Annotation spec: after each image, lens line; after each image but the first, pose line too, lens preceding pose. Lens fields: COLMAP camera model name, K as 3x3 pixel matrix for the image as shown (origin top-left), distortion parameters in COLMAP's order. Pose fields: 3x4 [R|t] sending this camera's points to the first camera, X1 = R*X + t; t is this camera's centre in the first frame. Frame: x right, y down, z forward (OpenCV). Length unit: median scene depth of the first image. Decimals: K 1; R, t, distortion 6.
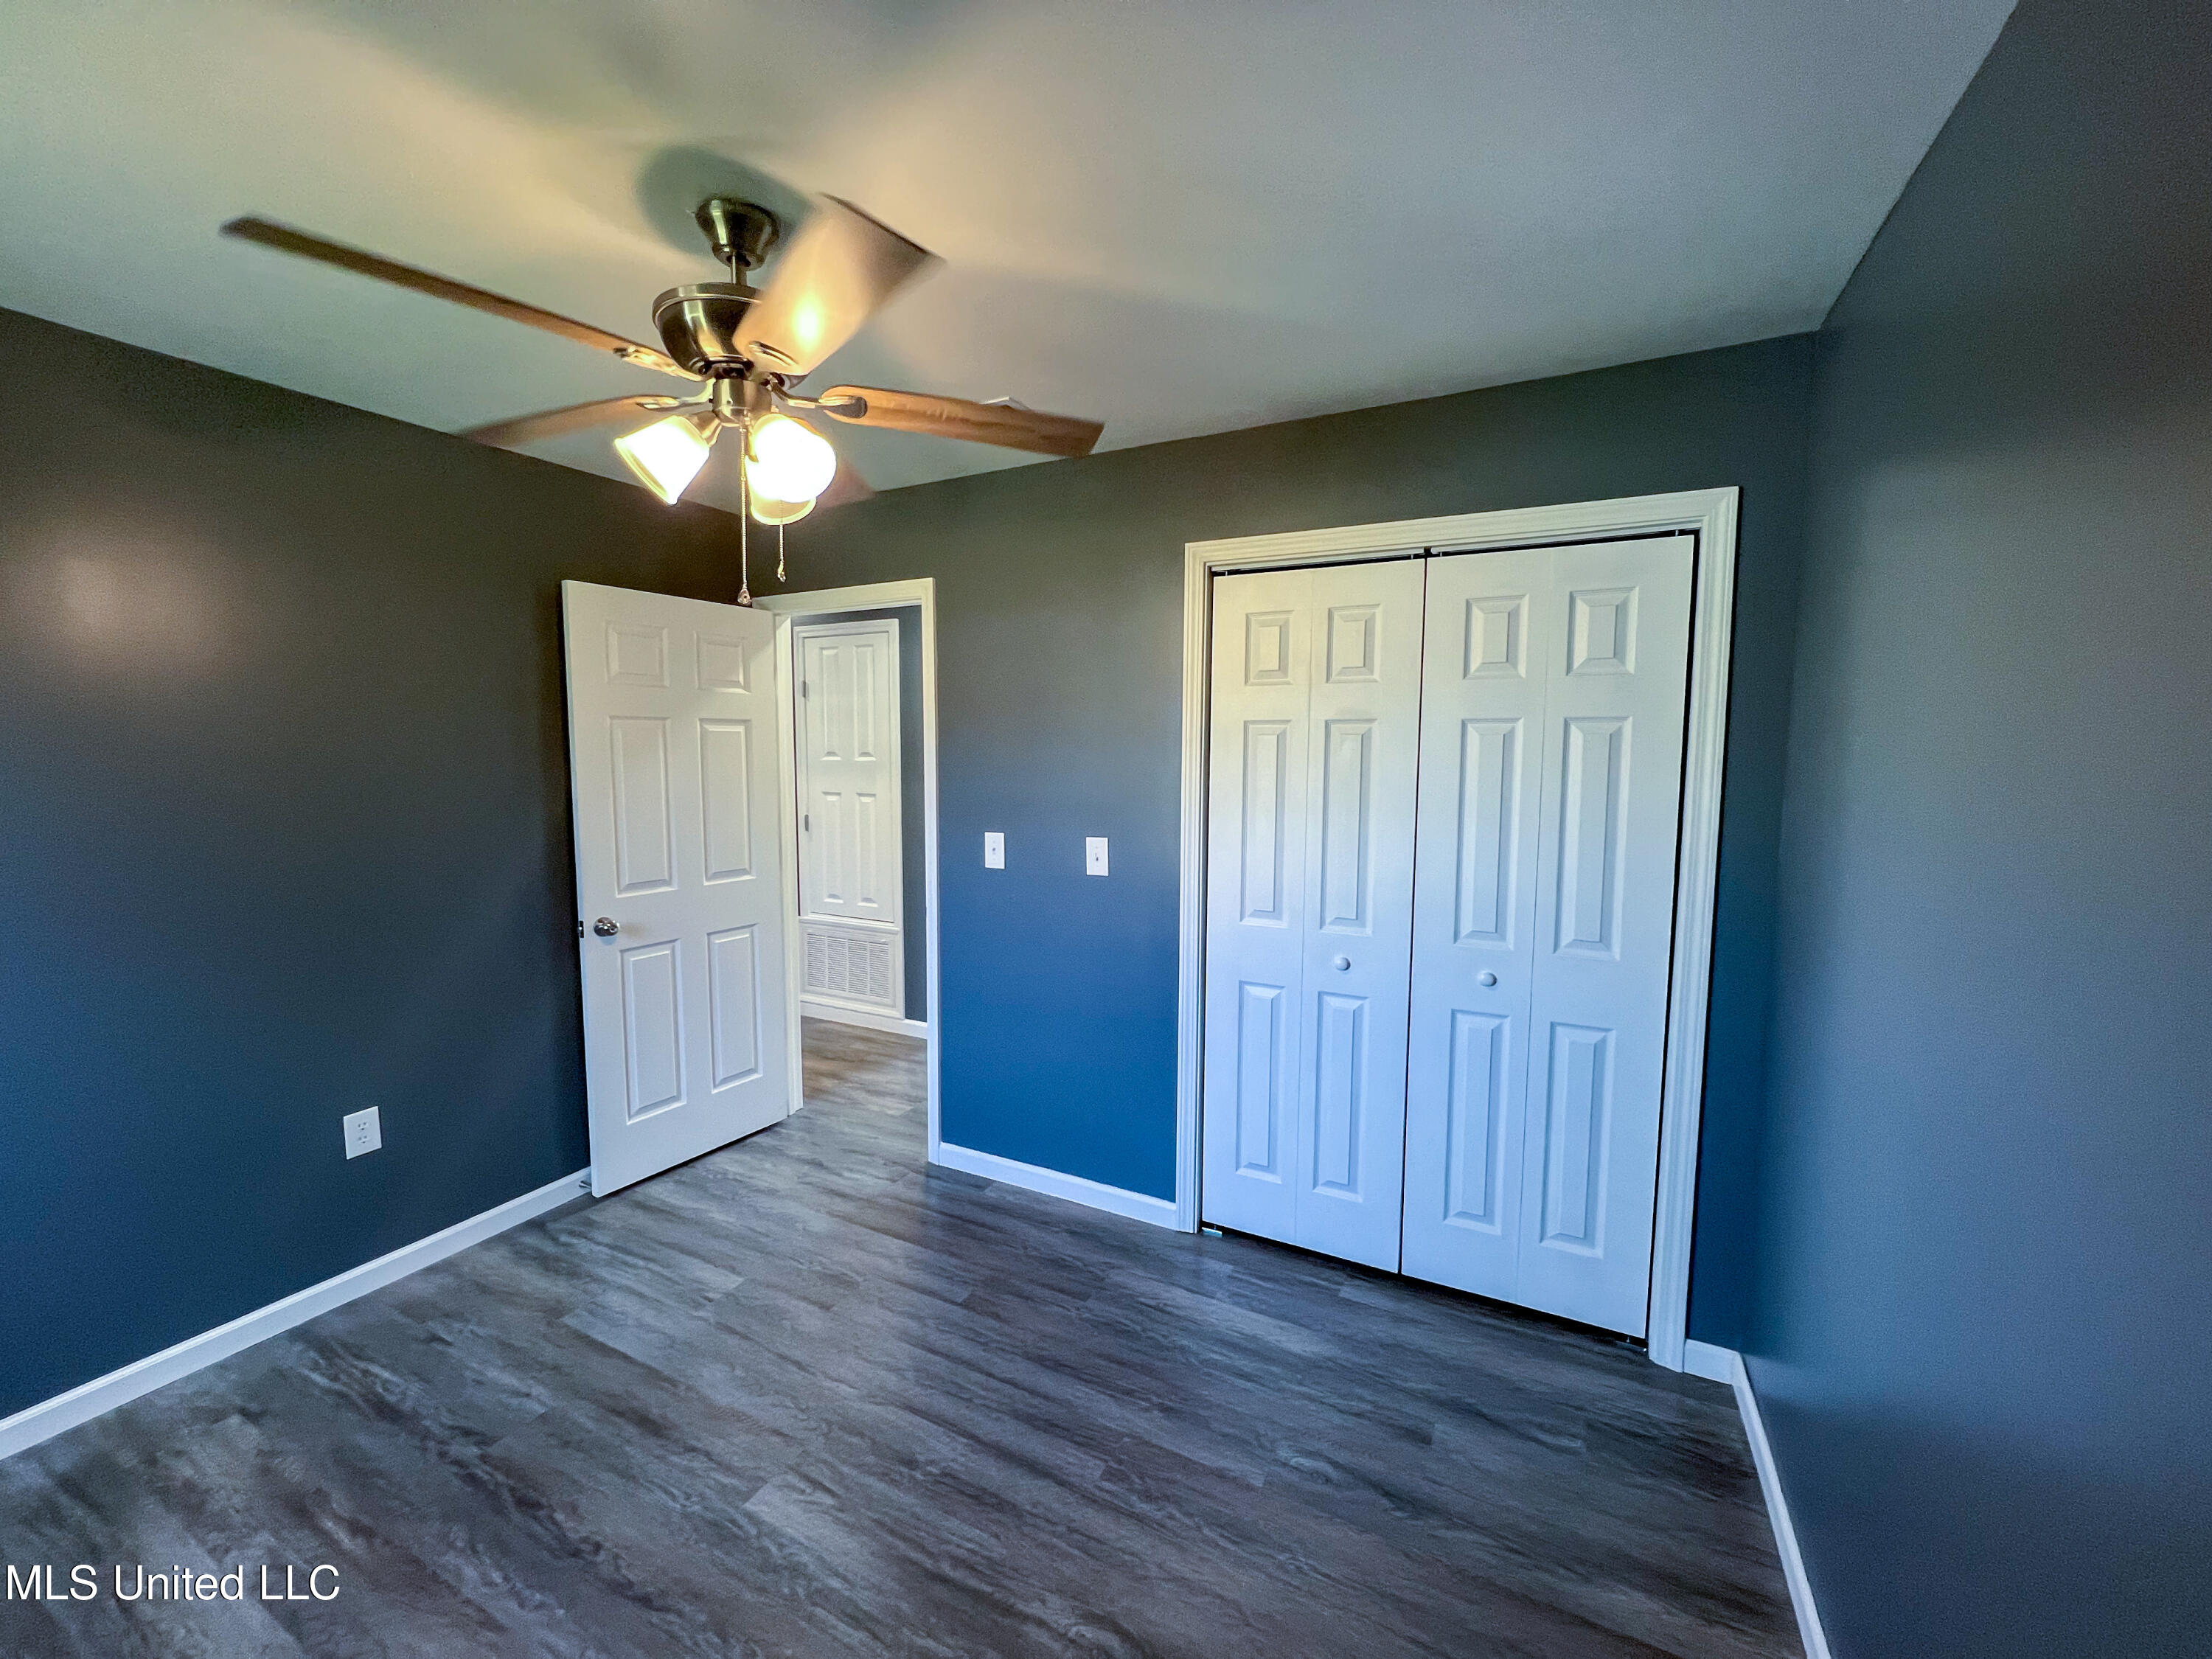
lens RADIAL K [[880.1, 0, 1099.3], [0, 880.1, 828.7], [0, 0, 1]] dist [0.000685, 0.000061]
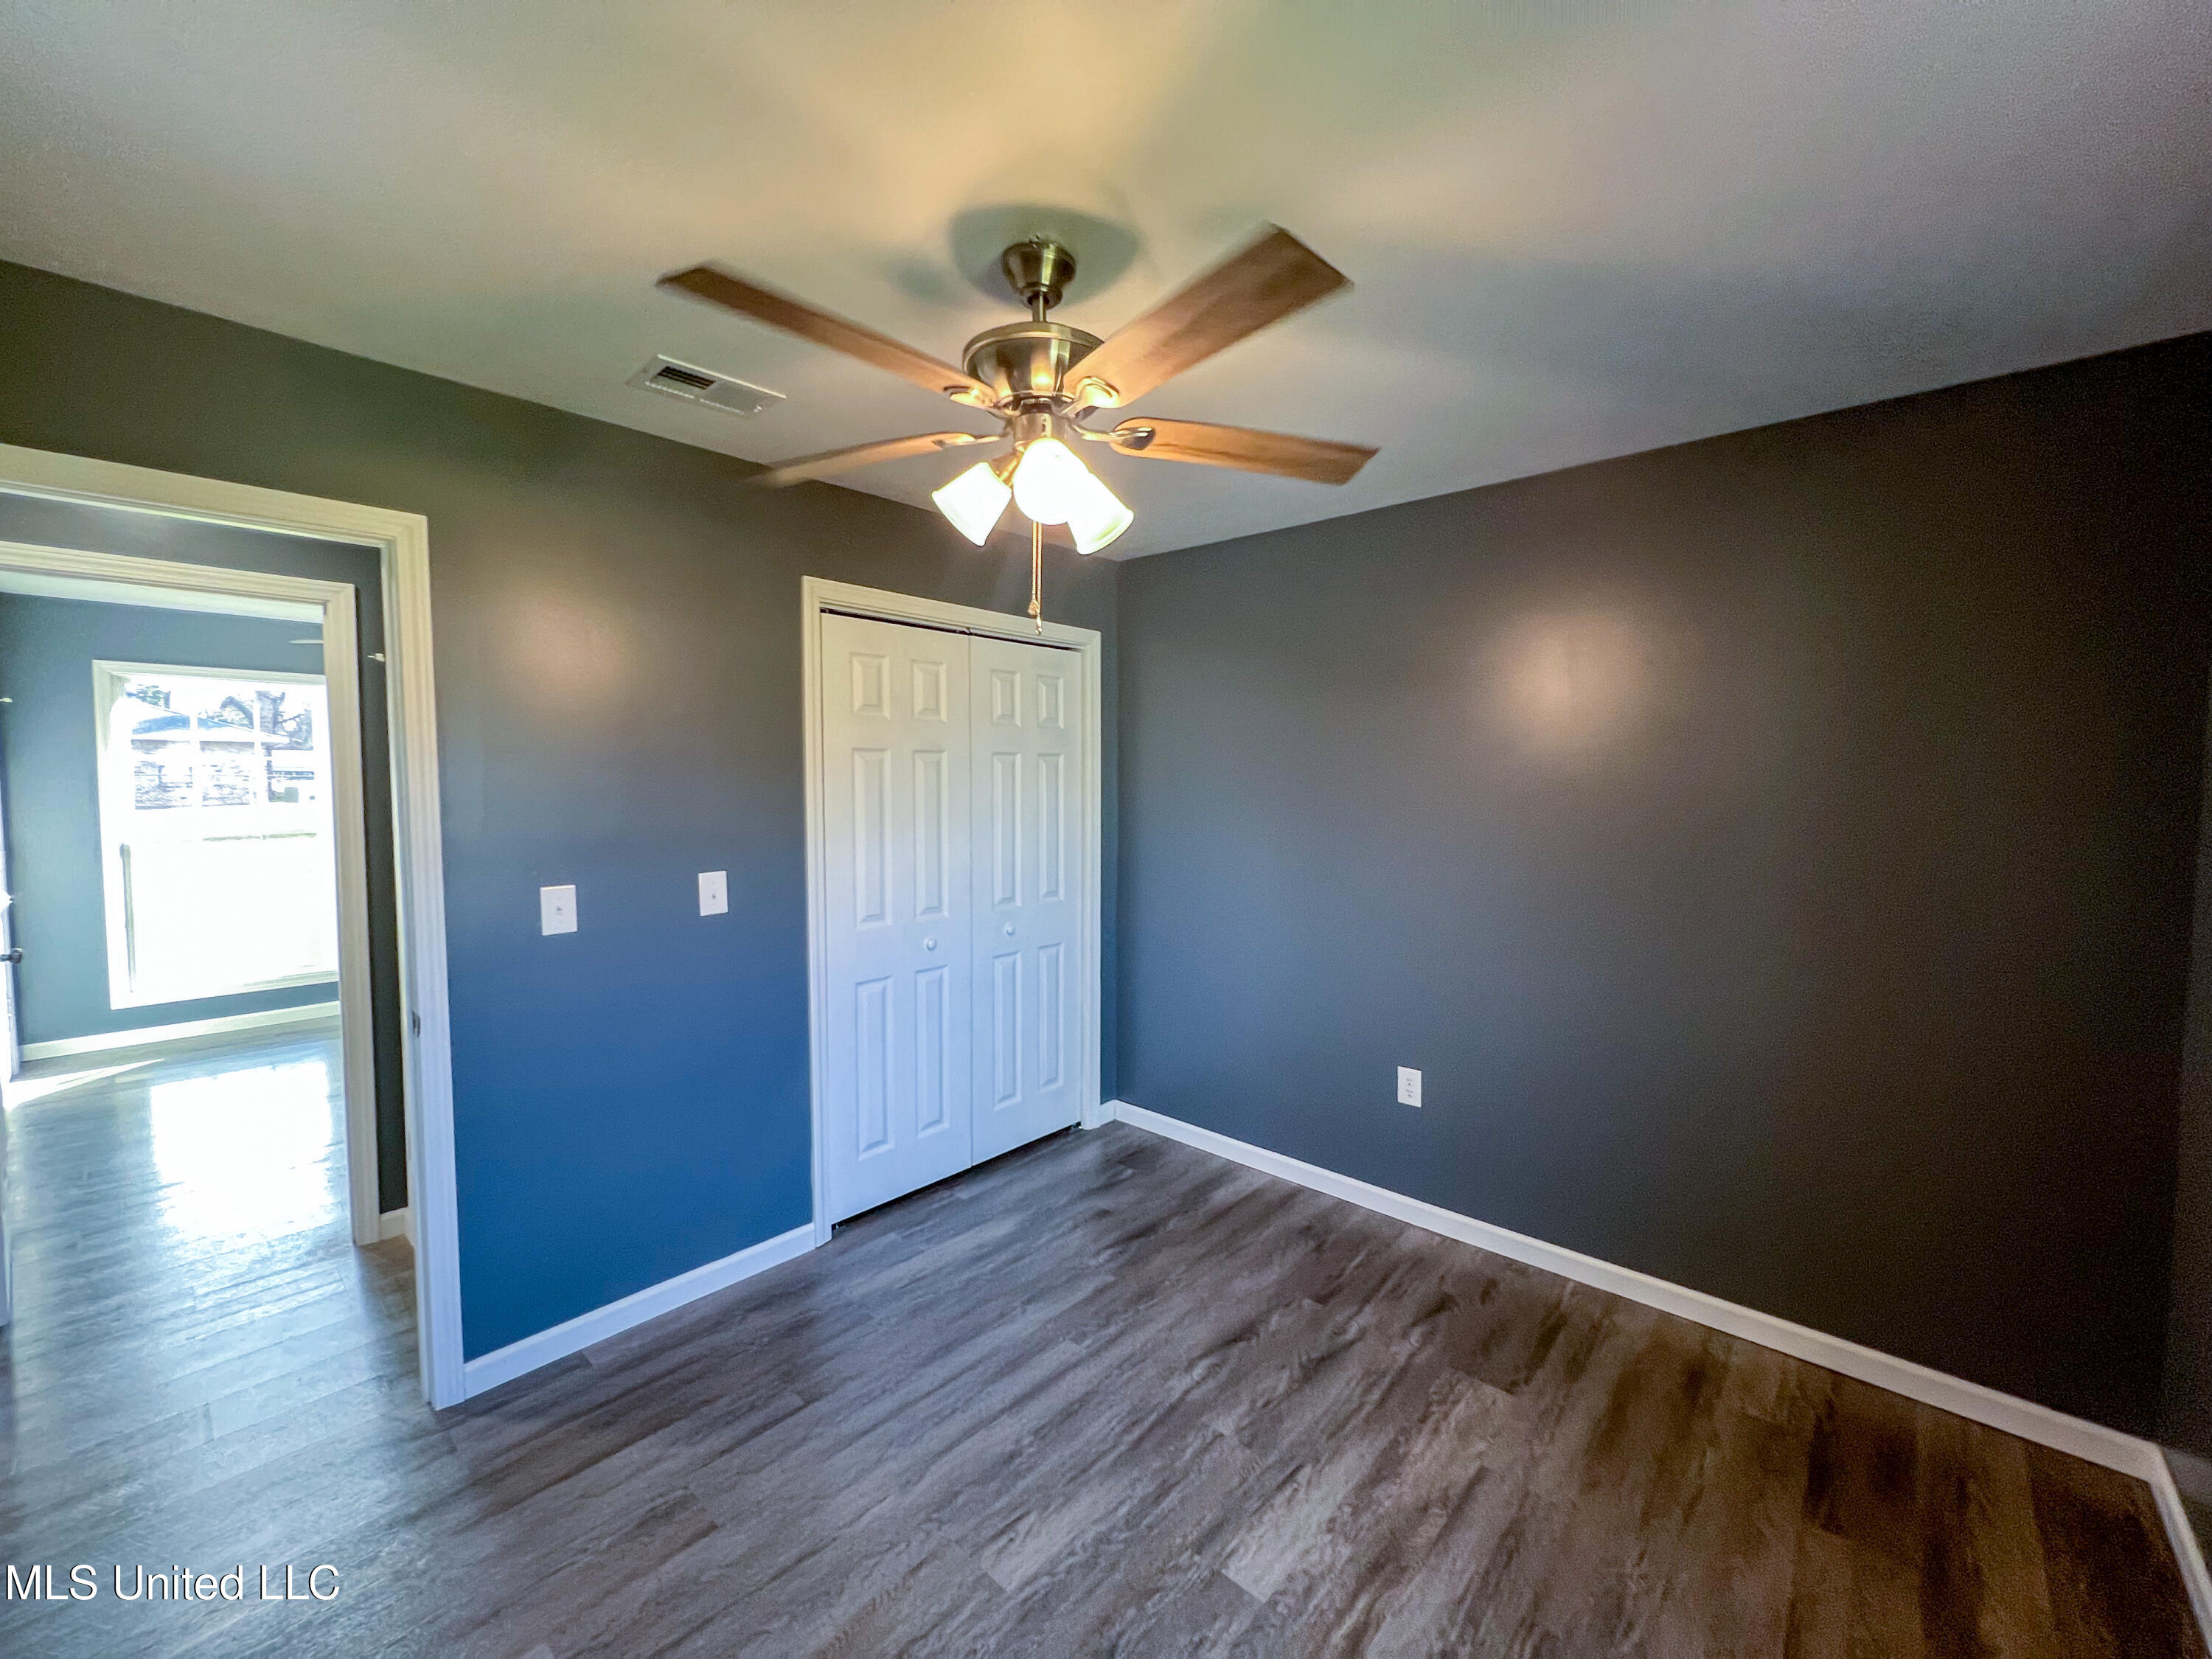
lens RADIAL K [[880.1, 0, 1105.0], [0, 880.1, 824.5], [0, 0, 1]] dist [0.000685, 0.000061]
pose [[0.249286, -0.057433, 0.966725, -1.126207], [0.083162, 0.995822, 0.037717, -0.056678], [-0.964853, 0.070993, 0.253021, 0.560252]]
